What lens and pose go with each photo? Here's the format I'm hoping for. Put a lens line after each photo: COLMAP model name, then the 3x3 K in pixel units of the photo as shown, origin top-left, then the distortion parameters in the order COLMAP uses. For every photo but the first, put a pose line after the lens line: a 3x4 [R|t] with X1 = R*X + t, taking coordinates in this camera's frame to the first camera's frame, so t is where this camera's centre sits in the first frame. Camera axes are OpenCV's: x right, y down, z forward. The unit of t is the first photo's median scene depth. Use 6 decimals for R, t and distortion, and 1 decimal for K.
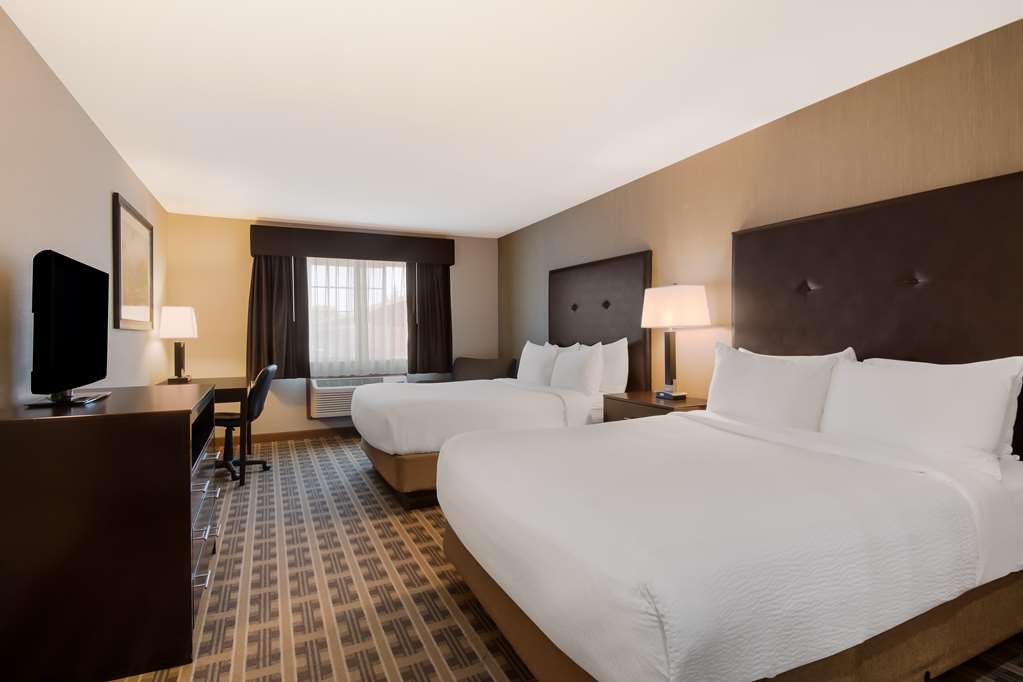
lens RADIAL K [[524.7, 0, 510.0], [0, 524.7, 335.6], [0, 0, 1]] dist [-0.002895, -0.002488]
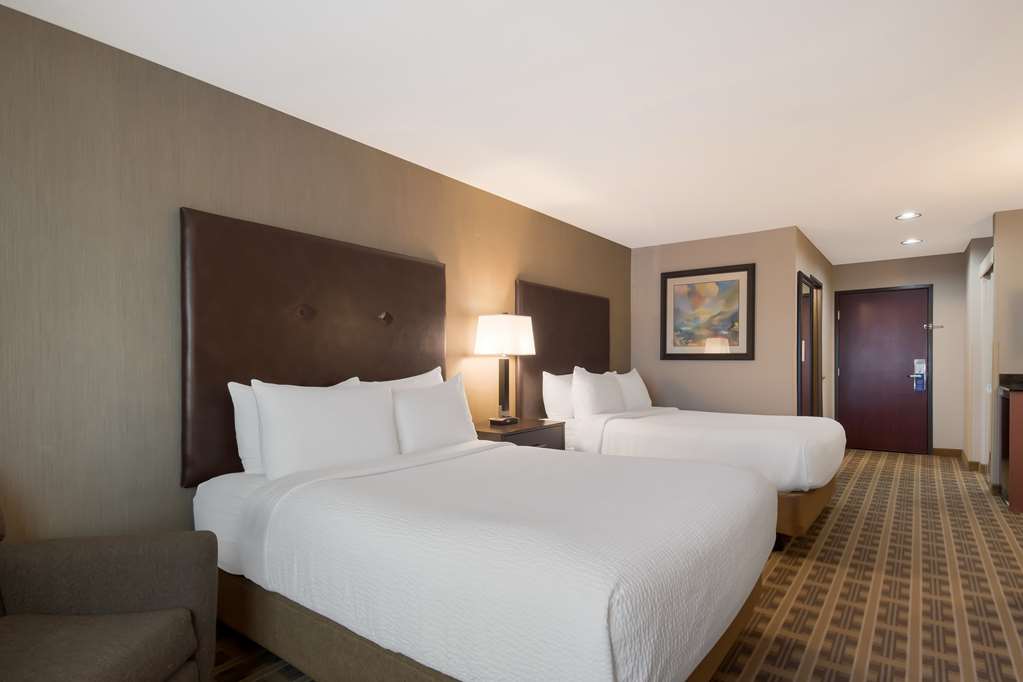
lens RADIAL K [[524.7, 0, 503.9], [0, 524.7, 359.0], [0, 0, 1]] dist [-0.002895, -0.002488]
pose [[-0.453656, 0.001630, 0.891175, -0.816927], [0.008358, 0.999962, 0.002425, -0.012389], [-0.891138, 0.008549, -0.453652, 1.963798]]
